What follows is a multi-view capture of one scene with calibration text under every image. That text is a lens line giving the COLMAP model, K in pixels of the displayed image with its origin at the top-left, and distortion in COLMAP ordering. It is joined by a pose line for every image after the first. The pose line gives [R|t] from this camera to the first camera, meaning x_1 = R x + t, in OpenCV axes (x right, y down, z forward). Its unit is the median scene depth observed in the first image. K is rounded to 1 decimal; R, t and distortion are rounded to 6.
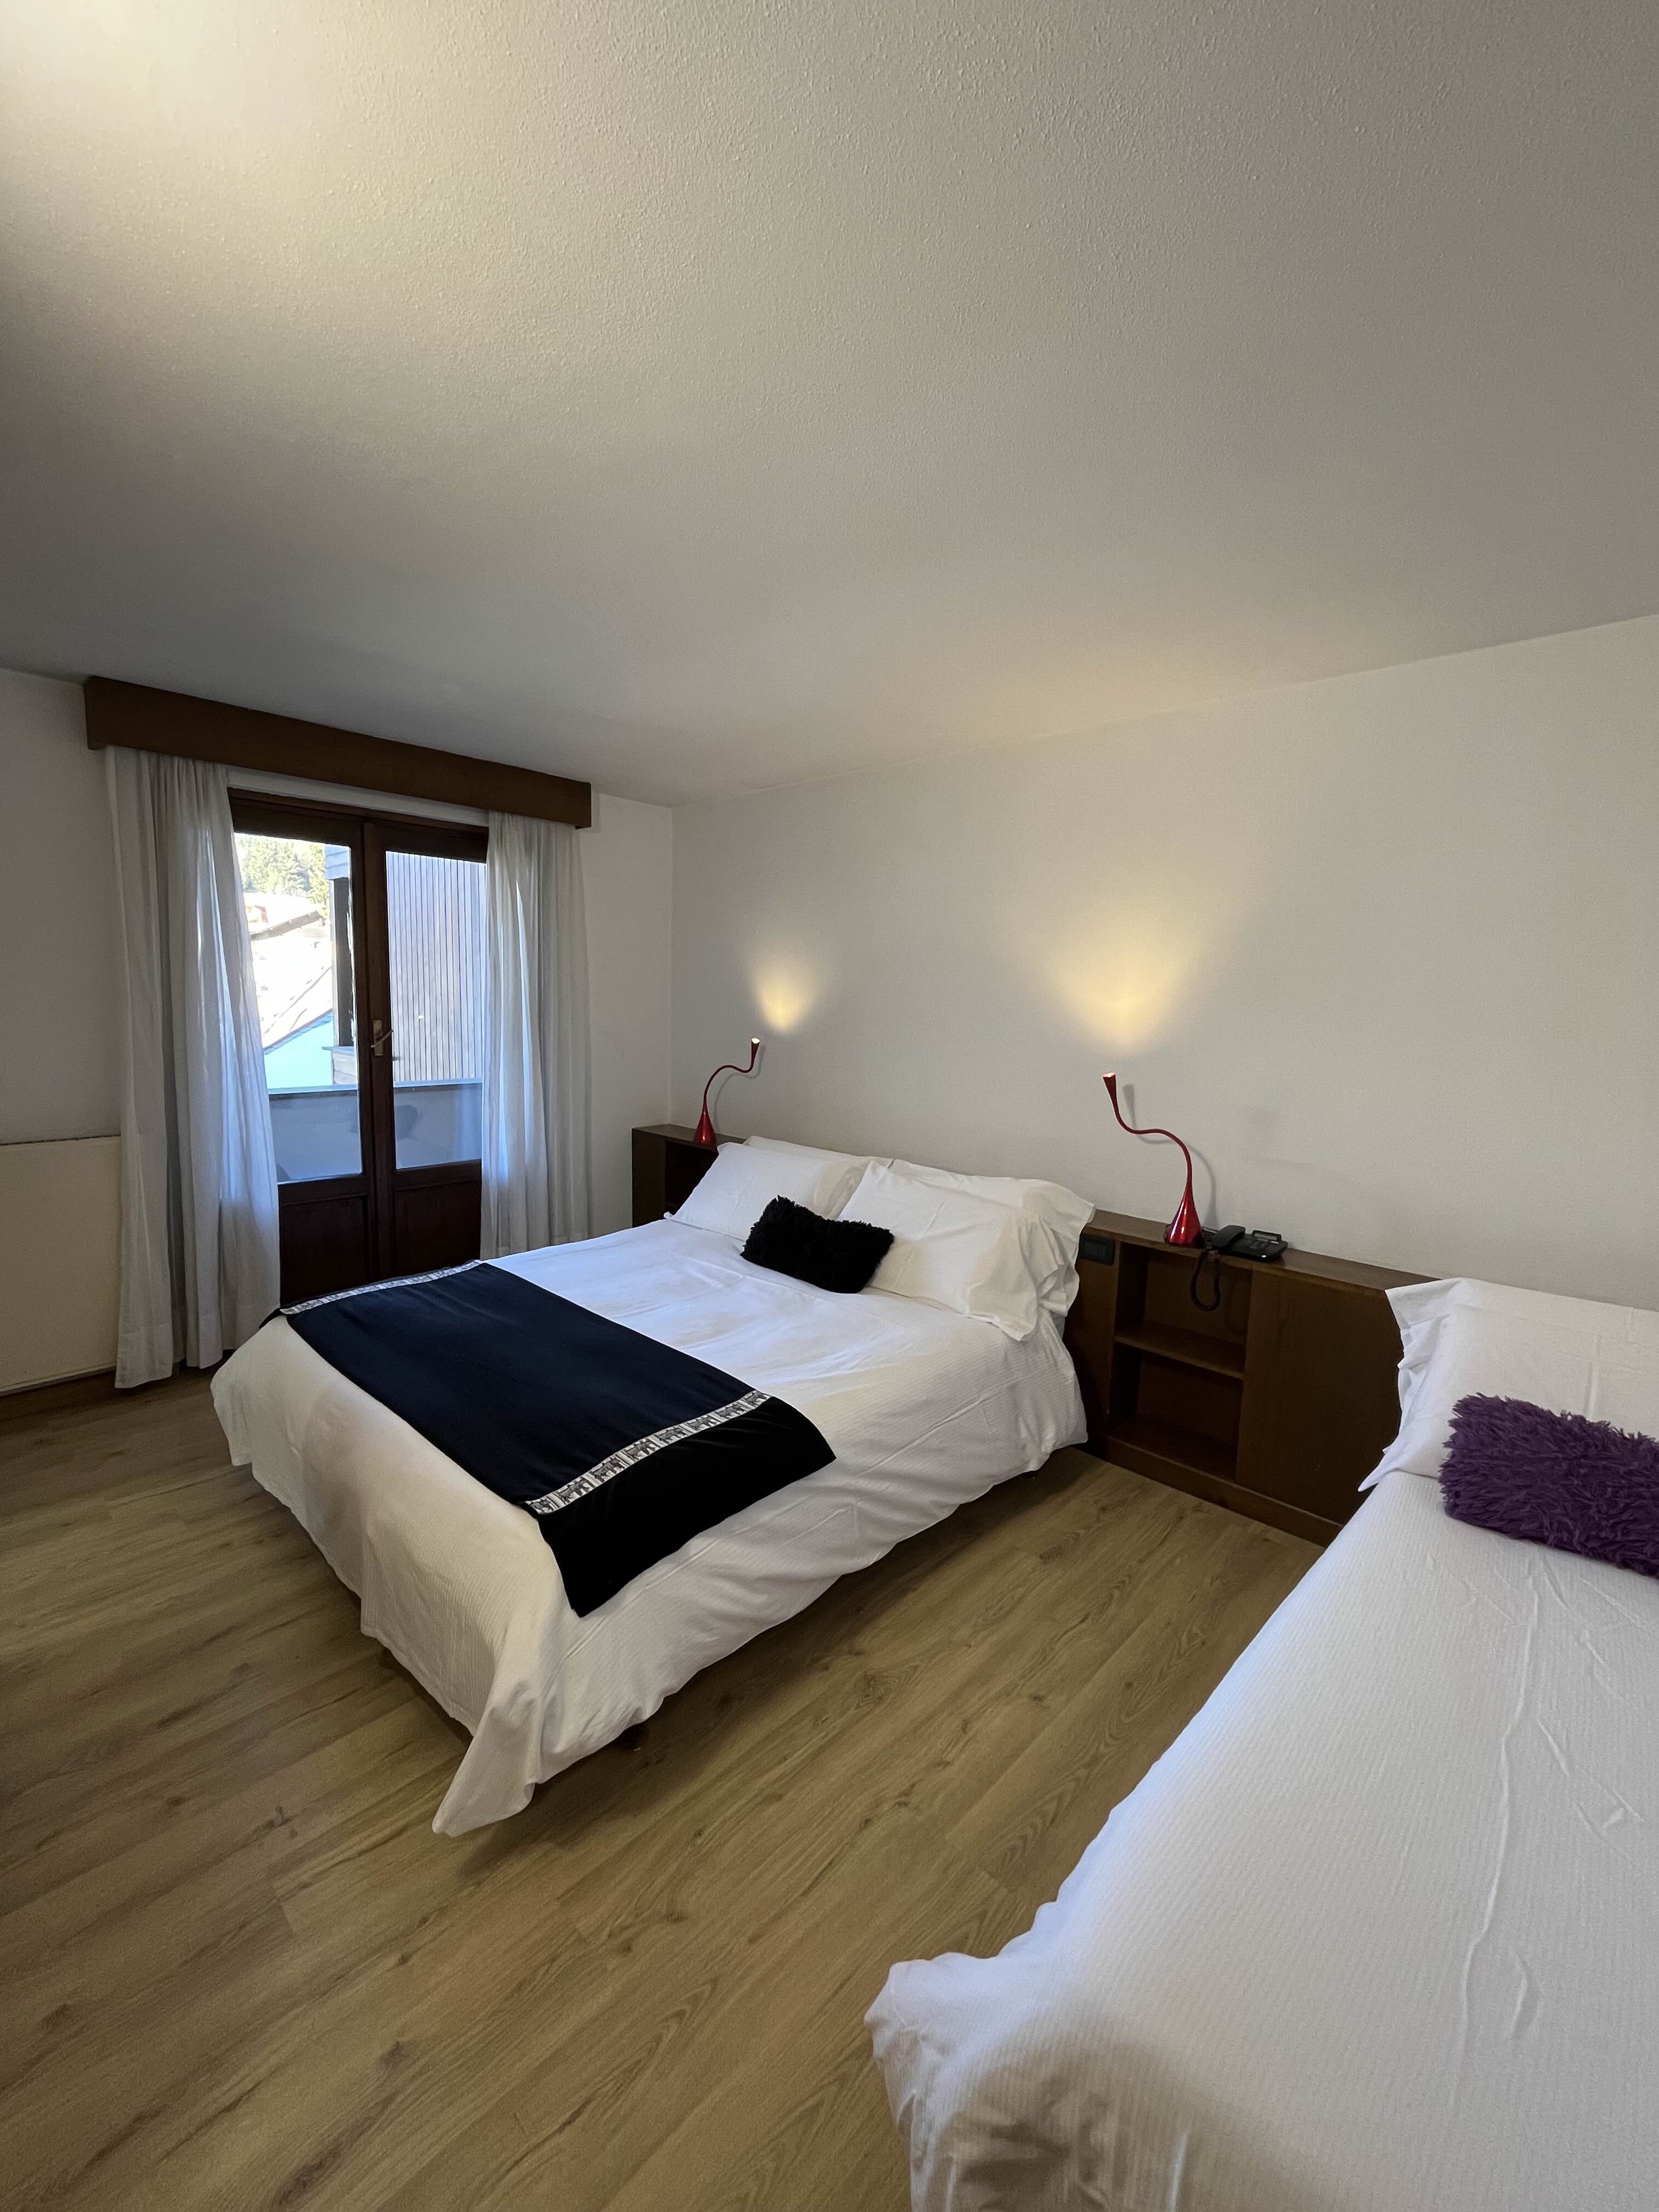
lens RADIAL K [[928.5, 0, 848.2], [0, 928.5, 1109.4], [0, 0, 1]] dist [-0.000863, 0.000084]
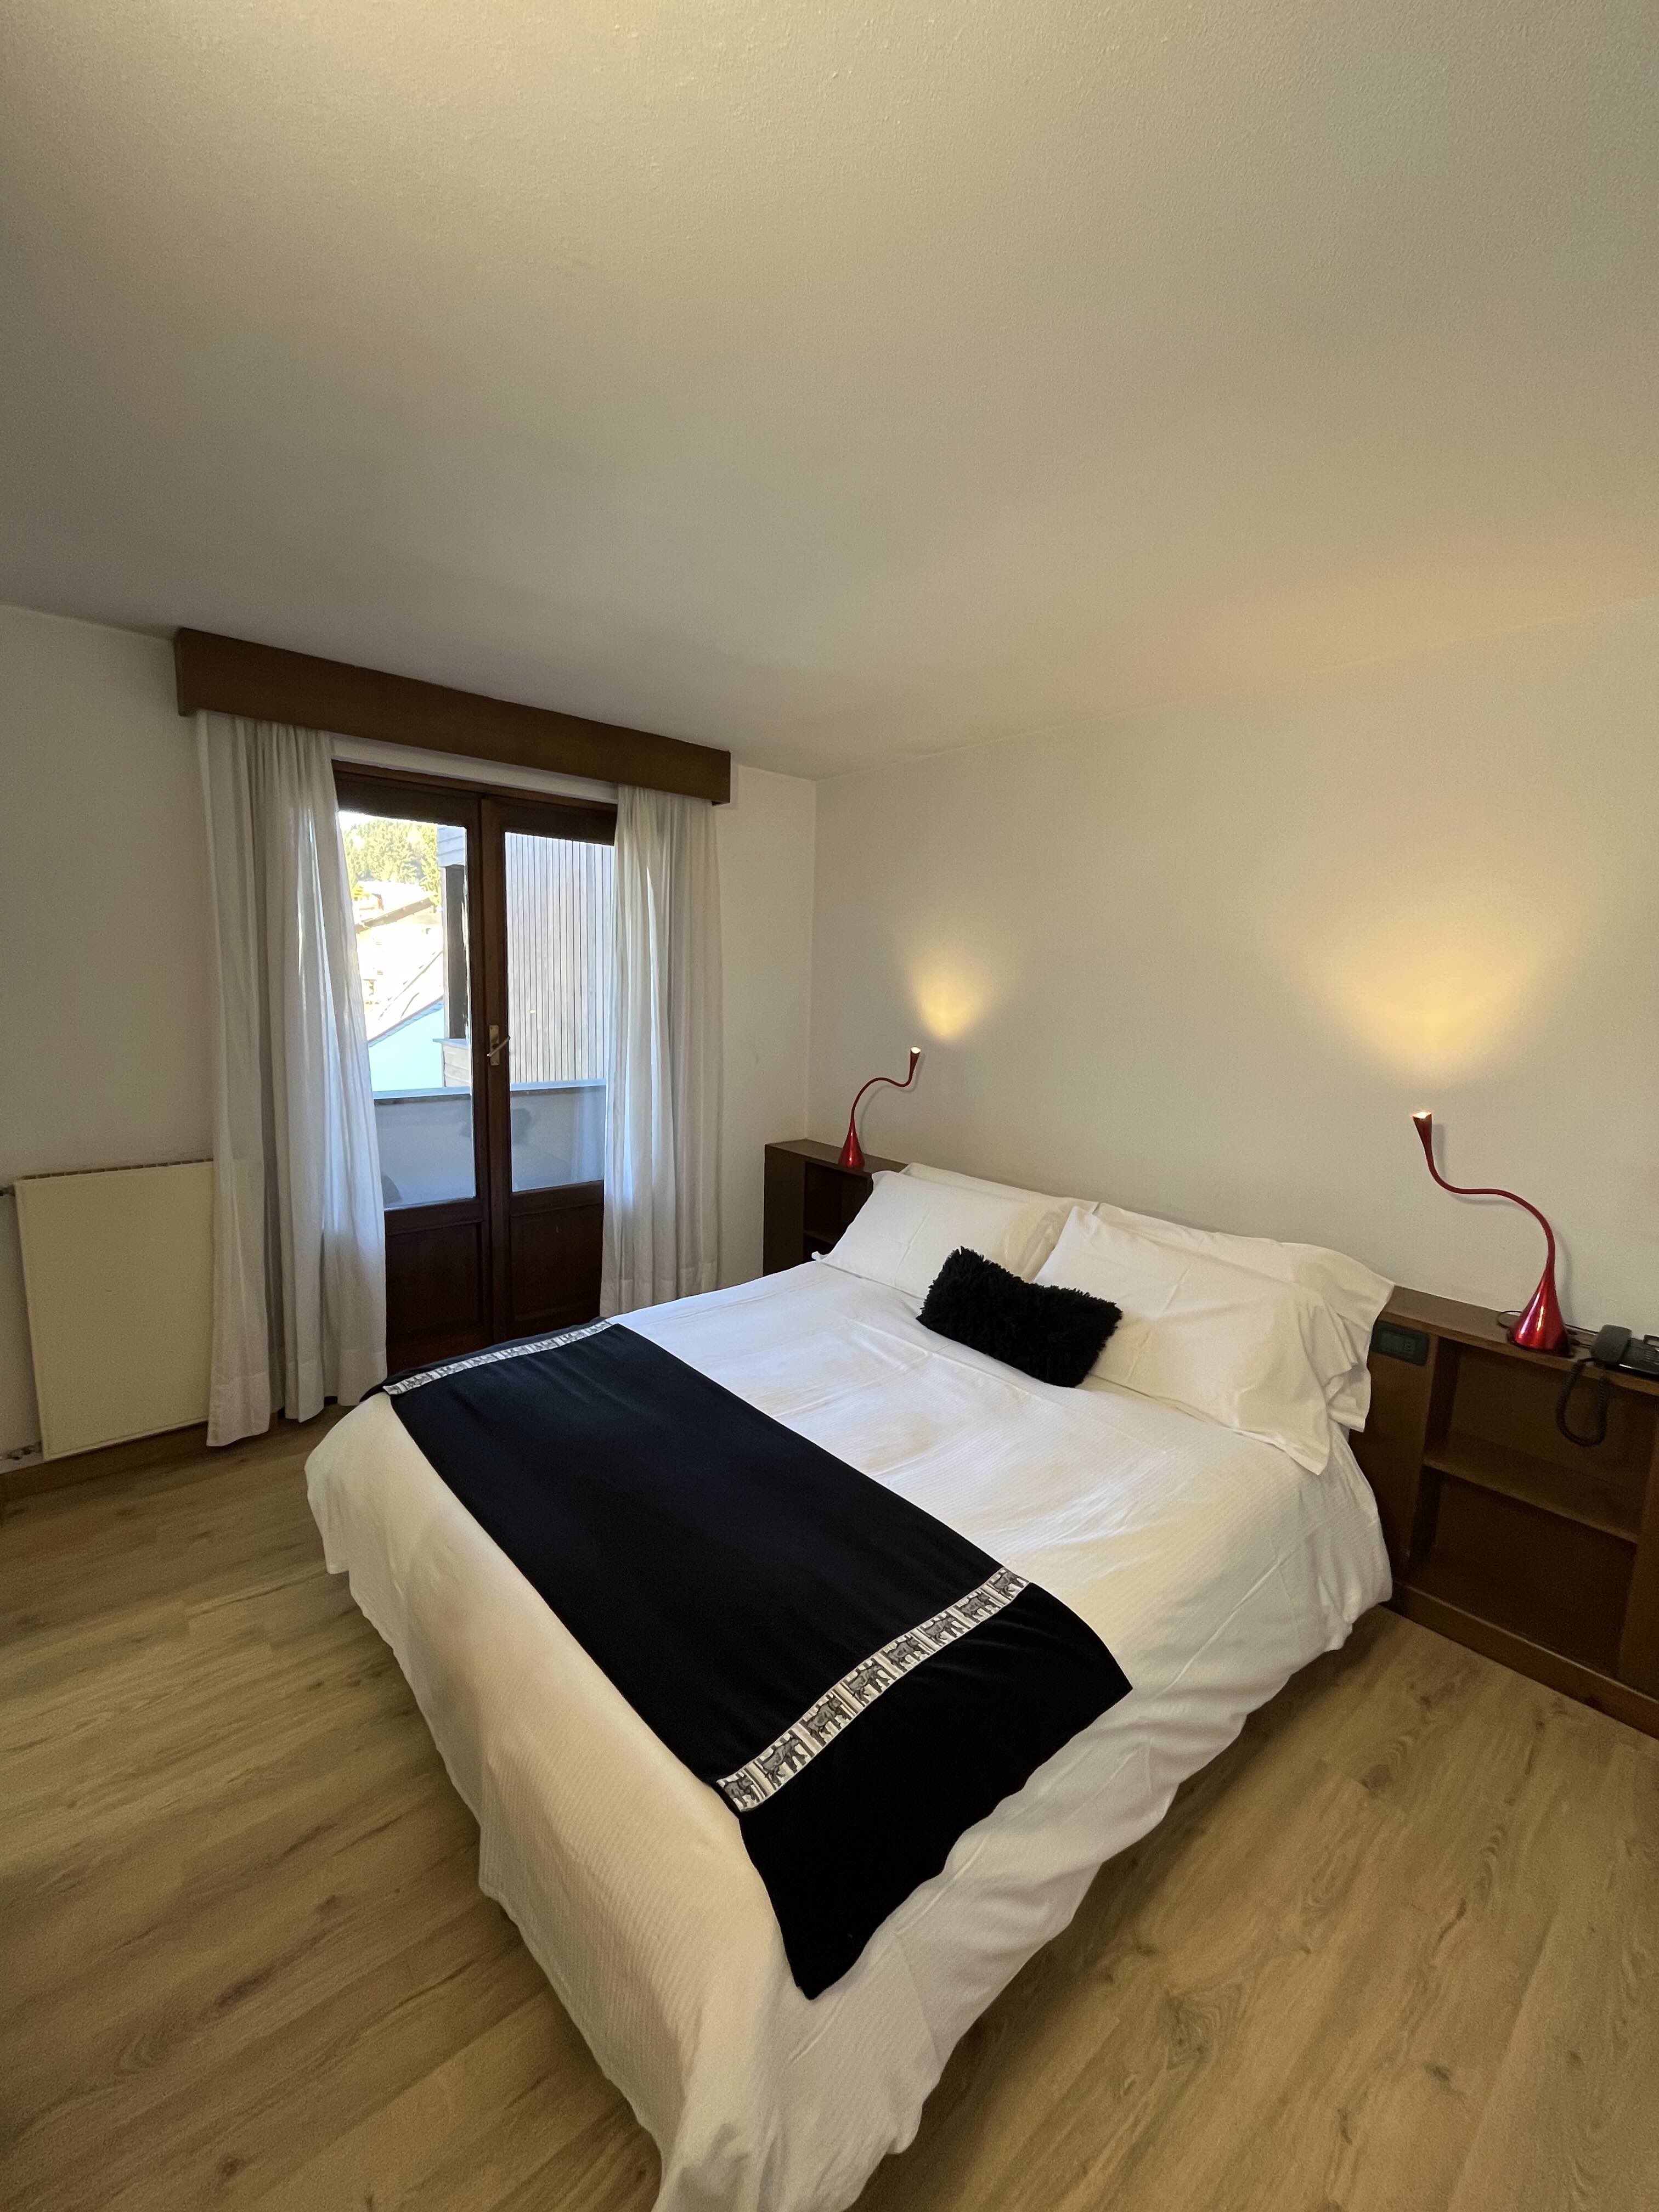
lens RADIAL K [[928.5, 0, 848.2], [0, 928.5, 1109.4], [0, 0, 1]] dist [-0.000863, 0.000084]
pose [[0.995450, 0.016707, -0.093811, -0.111000], [-0.015224, 0.999748, 0.016506, -0.045062], [0.094063, -0.015003, 0.995453, 0.192843]]
